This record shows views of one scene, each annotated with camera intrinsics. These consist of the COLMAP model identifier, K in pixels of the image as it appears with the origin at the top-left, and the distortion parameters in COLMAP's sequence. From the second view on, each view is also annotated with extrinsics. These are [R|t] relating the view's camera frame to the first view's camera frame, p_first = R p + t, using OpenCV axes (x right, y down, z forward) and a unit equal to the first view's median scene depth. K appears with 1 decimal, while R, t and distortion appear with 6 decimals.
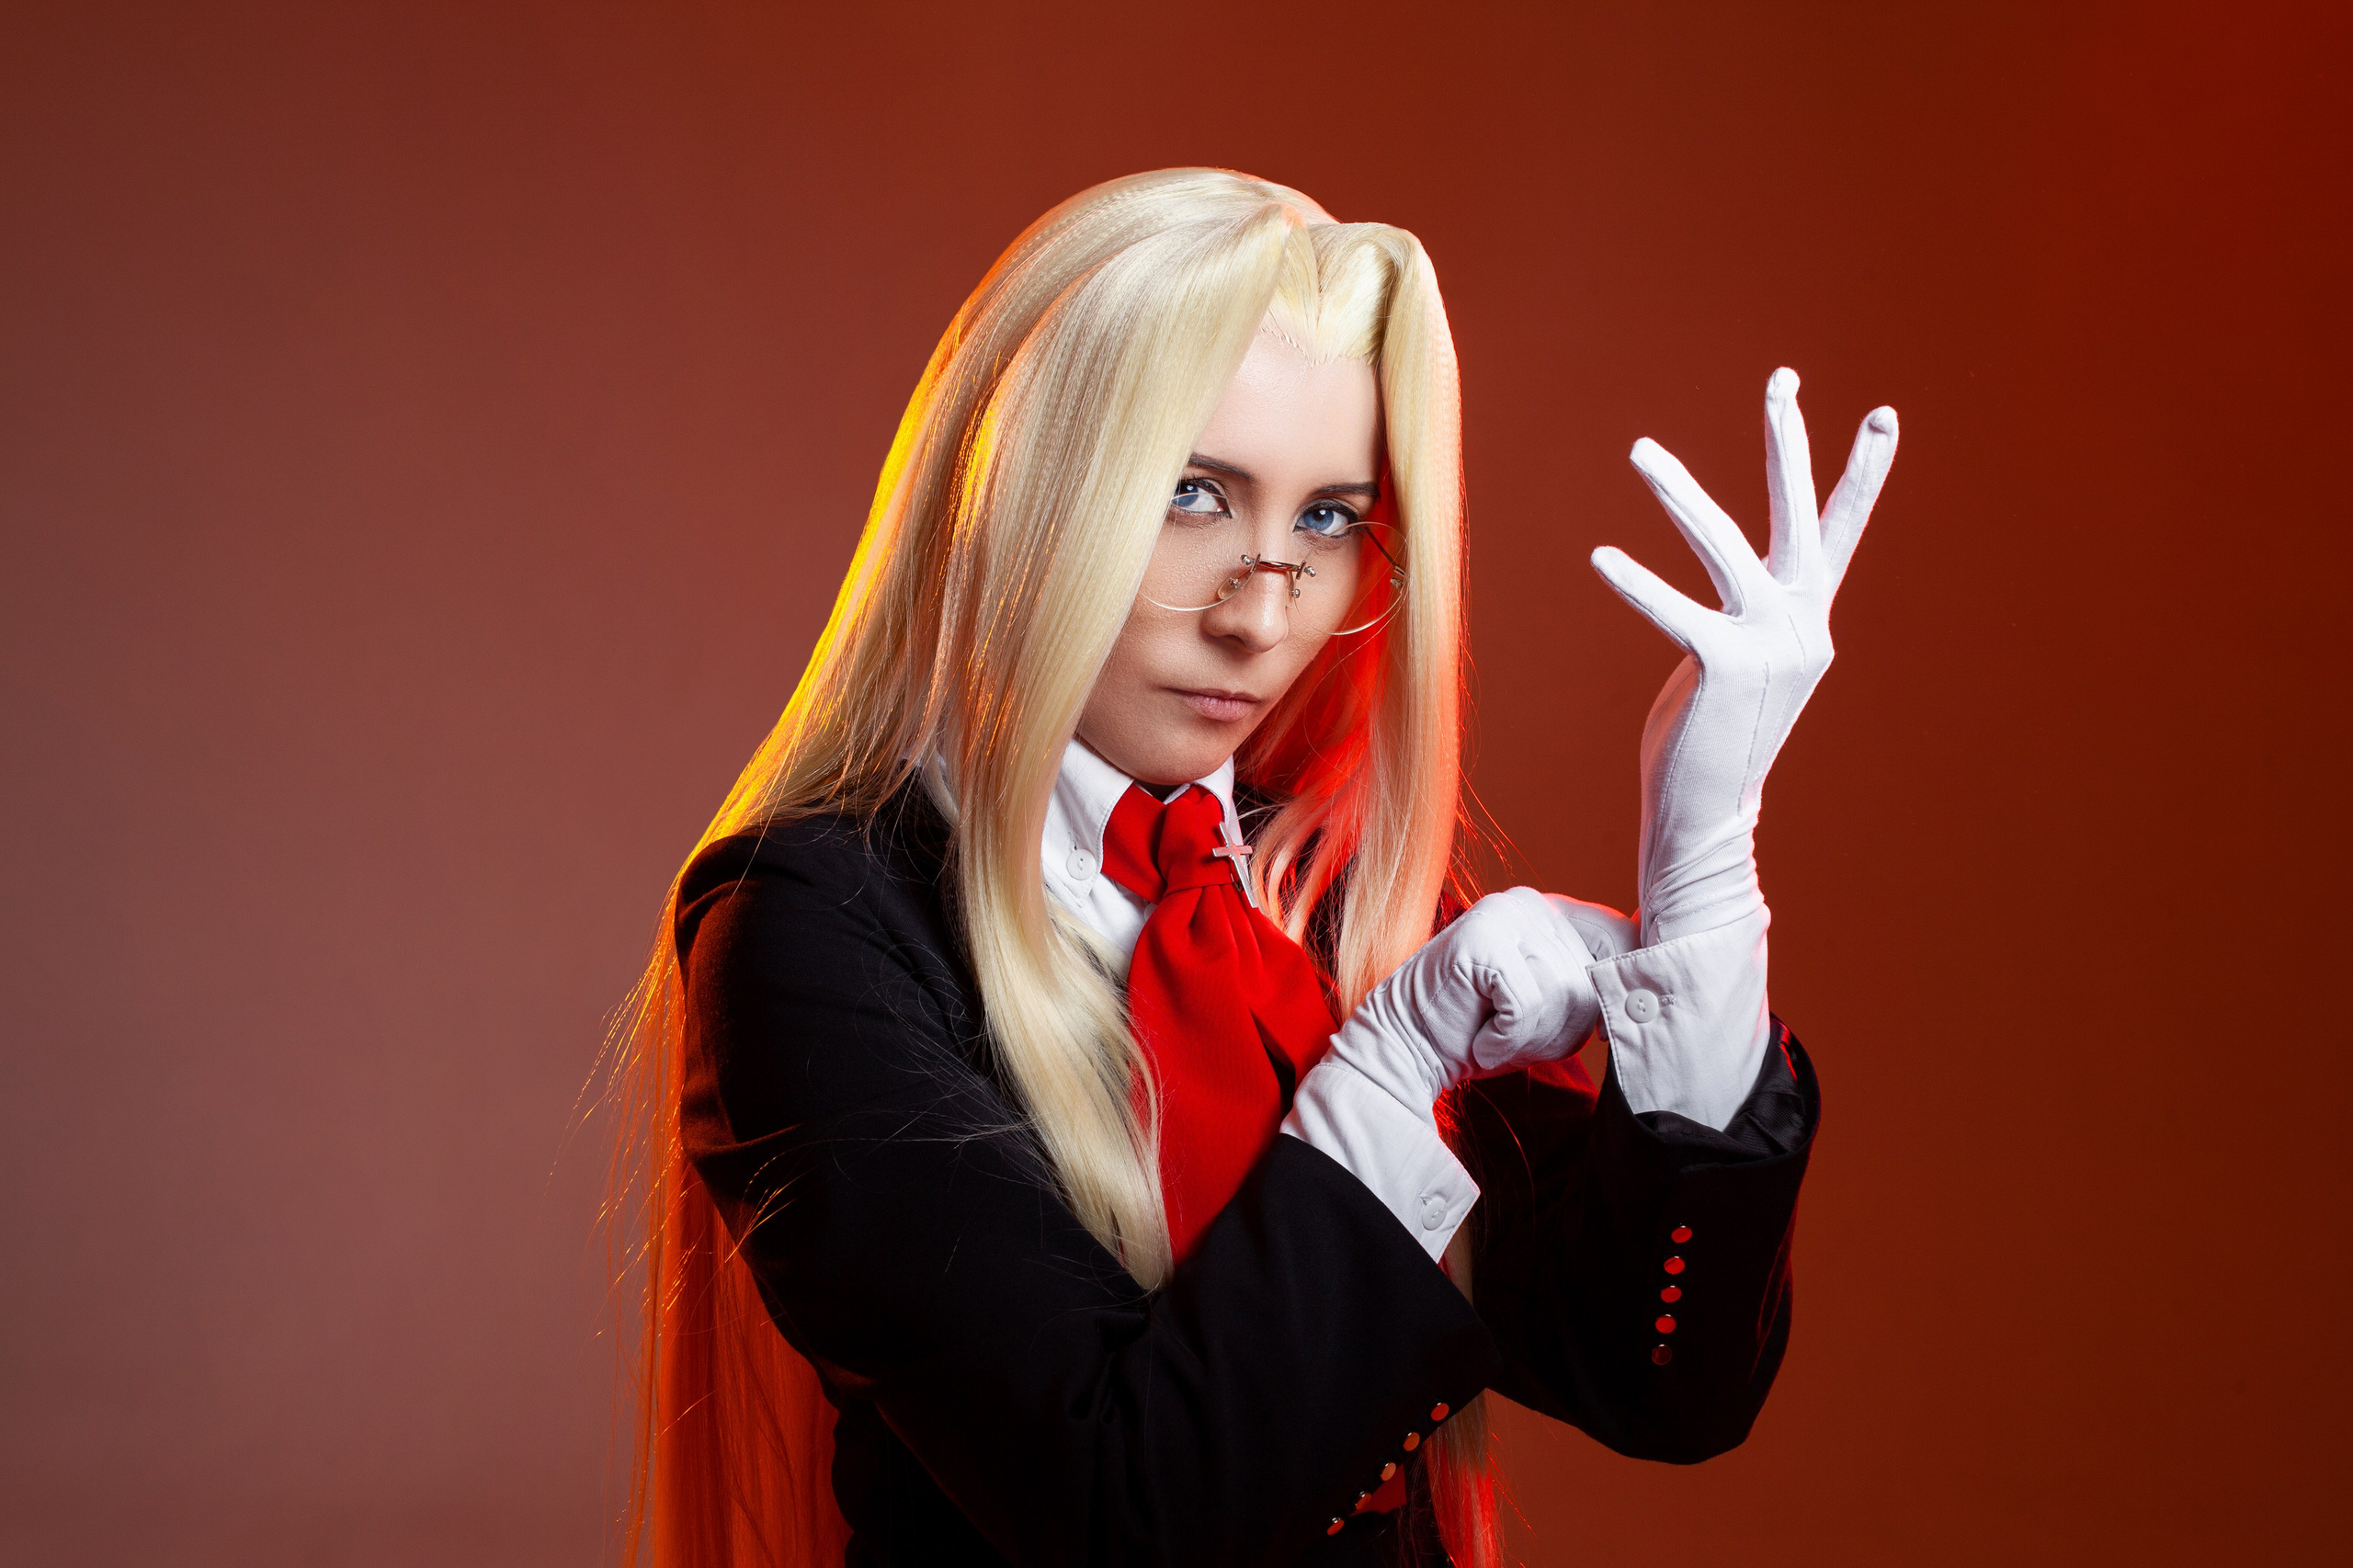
lens RADIAL K [[3412.9, 0, 1176.5], [0, 3412.9, 784.0], [0, 0, 1]] dist [-1.560224, 0.002265]
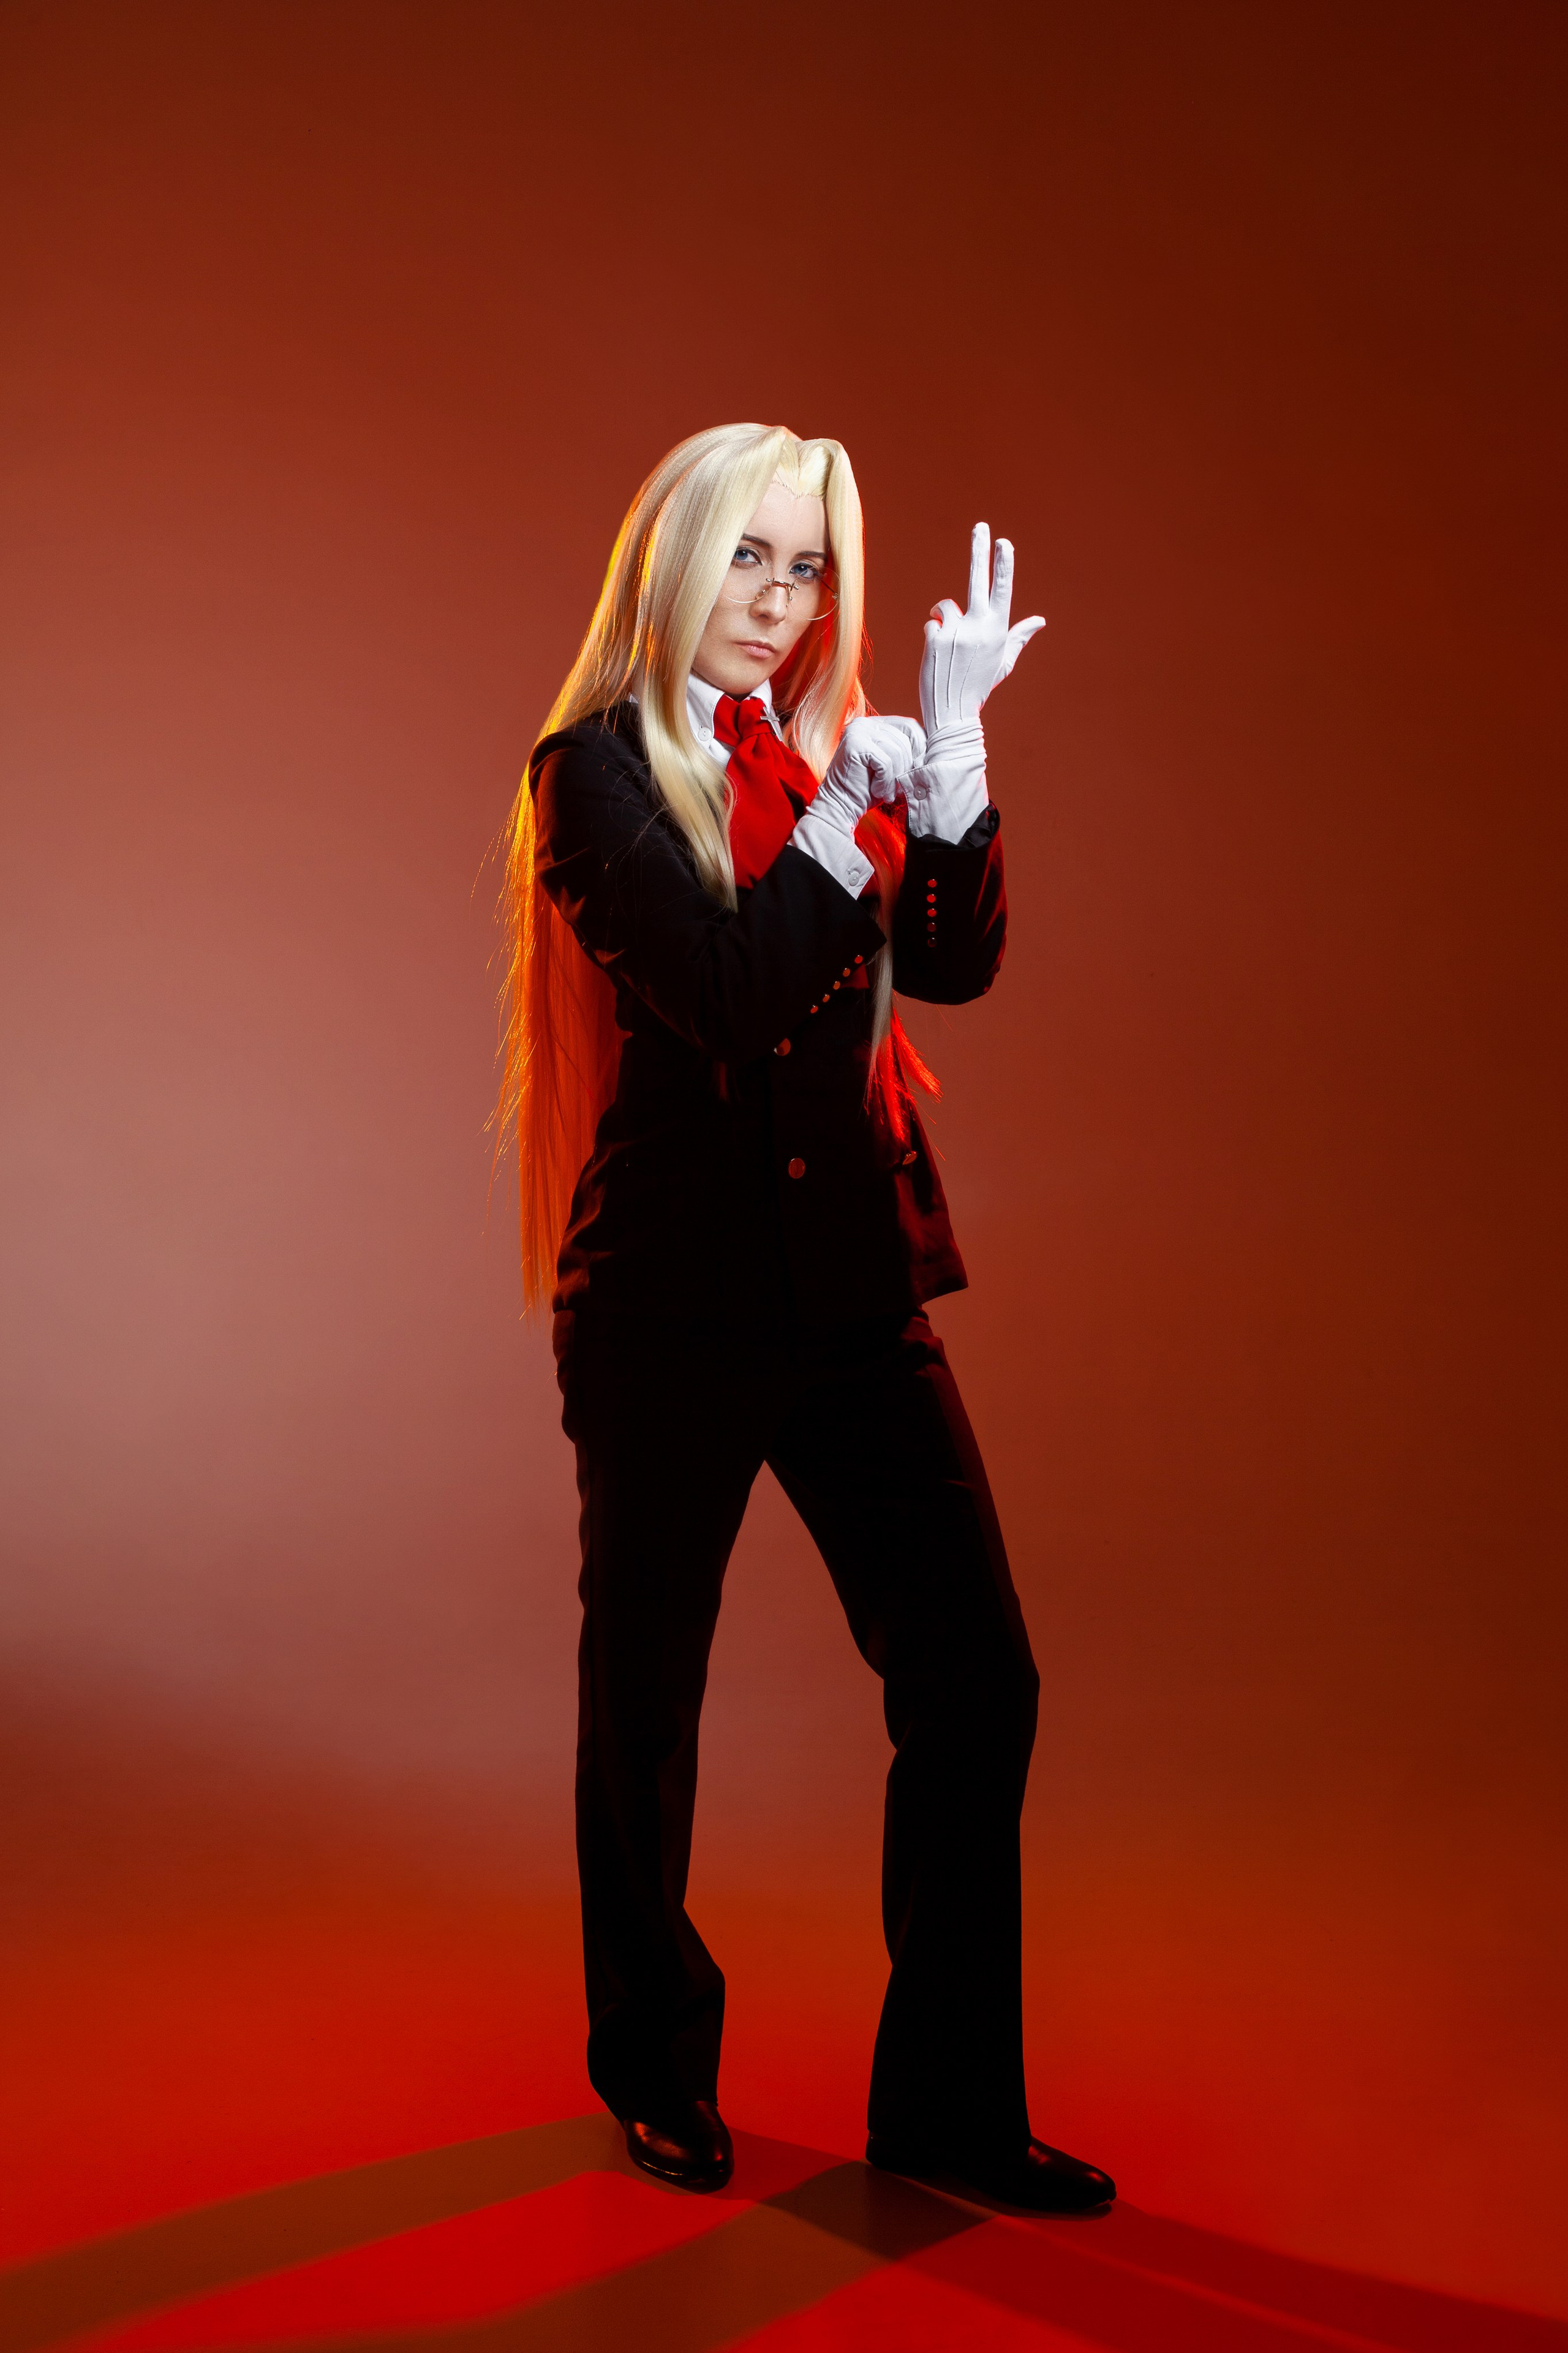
lens RADIAL K [[3392.4, 0, 784.0], [0, 3392.4, 1176.5], [0, 0, 1]] dist [1.233551, 0.000741]
pose [[0.999255, -0.032309, 0.021117, -0.033800], [0.027476, 0.979670, 0.198726, -0.154131], [-0.027109, -0.197998, 0.979827, -1.480937]]
